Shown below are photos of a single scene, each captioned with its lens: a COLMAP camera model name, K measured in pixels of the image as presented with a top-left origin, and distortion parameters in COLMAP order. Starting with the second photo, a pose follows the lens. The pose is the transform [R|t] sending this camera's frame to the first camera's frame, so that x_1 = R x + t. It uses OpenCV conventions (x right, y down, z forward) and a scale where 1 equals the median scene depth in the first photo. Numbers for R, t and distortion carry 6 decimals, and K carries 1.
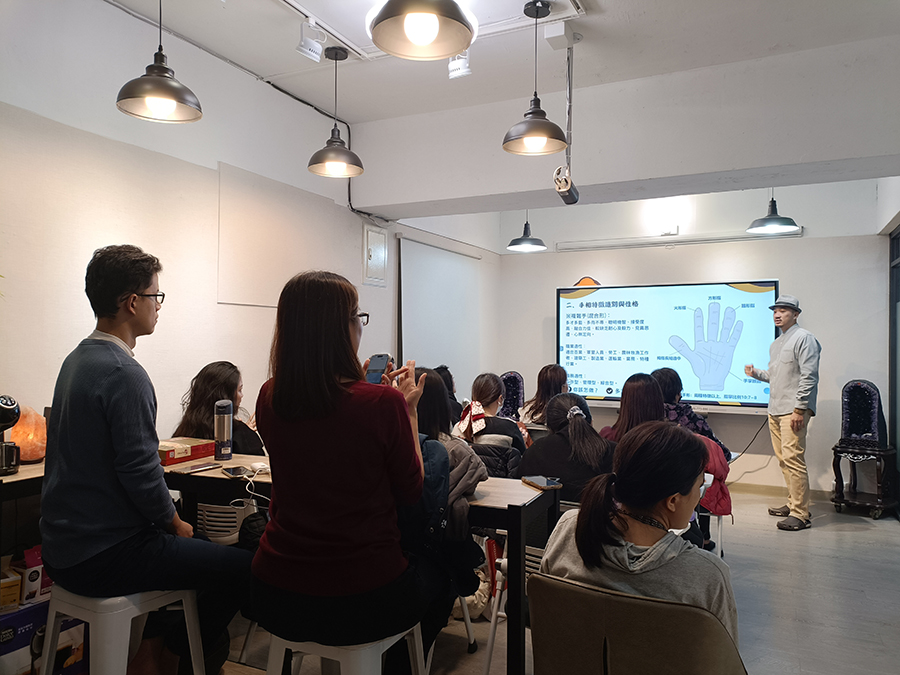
lens RADIAL K [[656.5, 0, 451.4], [0, 656.5, 342.4], [0, 0, 1]] dist [0.068754, -0.065030]
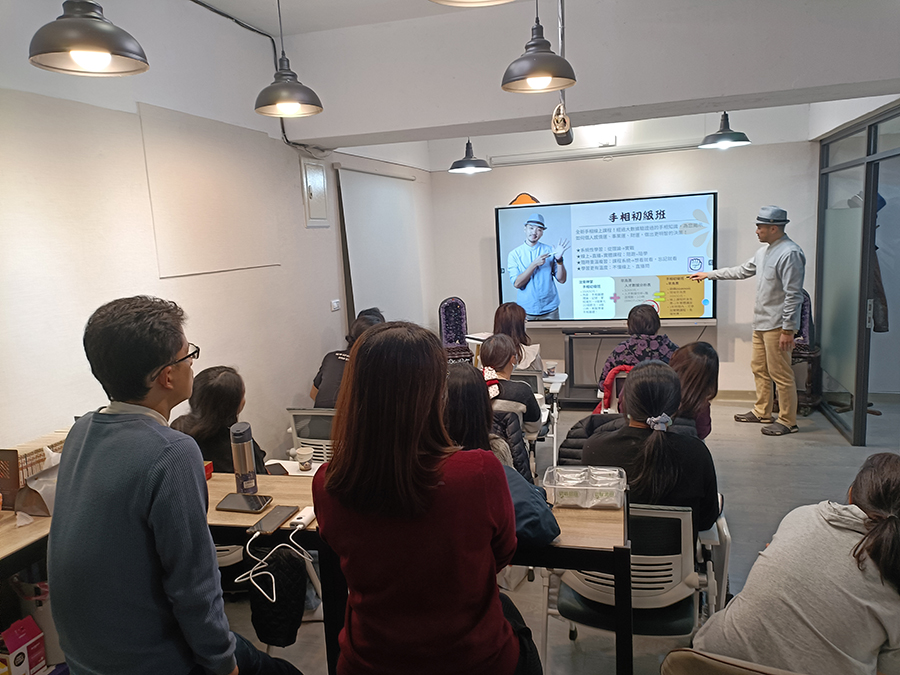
lens RADIAL K [[648.1, 0, 453.1], [0, 648.1, 343.7], [0, 0, 1]] dist [0.077340, -0.068986]
pose [[0.983410, -0.087592, 0.158845, -0.120795], [0.060250, 0.983698, 0.169435, -0.092443], [-0.171097, -0.157054, 0.972656, 0.102906]]
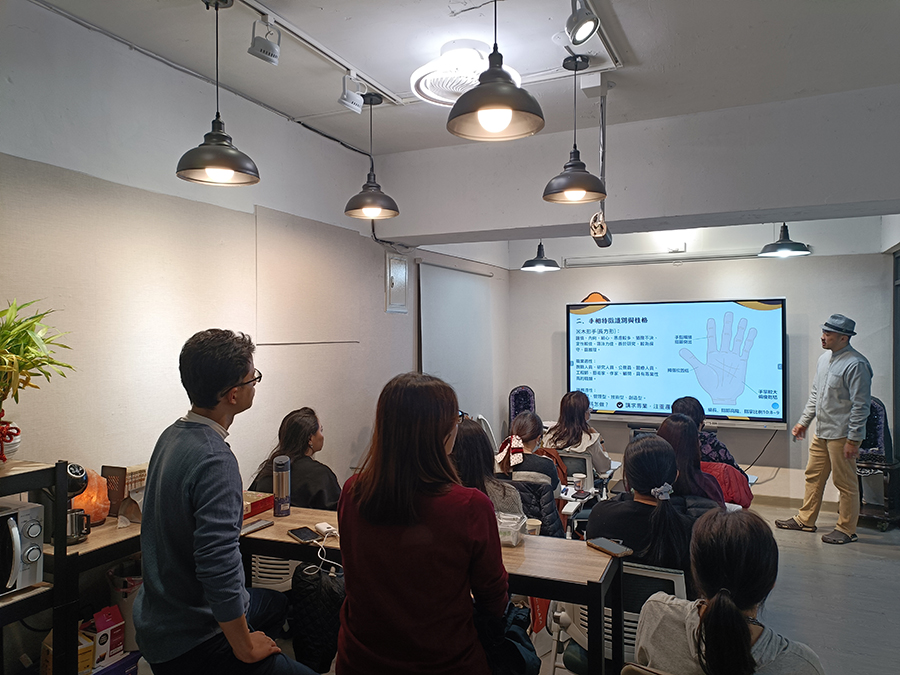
lens RADIAL K [[648.1, 0, 453.1], [0, 648.1, 343.7], [0, 0, 1]] dist [0.077340, -0.068986]
pose [[0.999675, -0.011837, 0.022584, -0.070199], [0.011460, 0.999795, 0.016713, -0.071256], [-0.022777, -0.016449, 0.999605, -0.008071]]
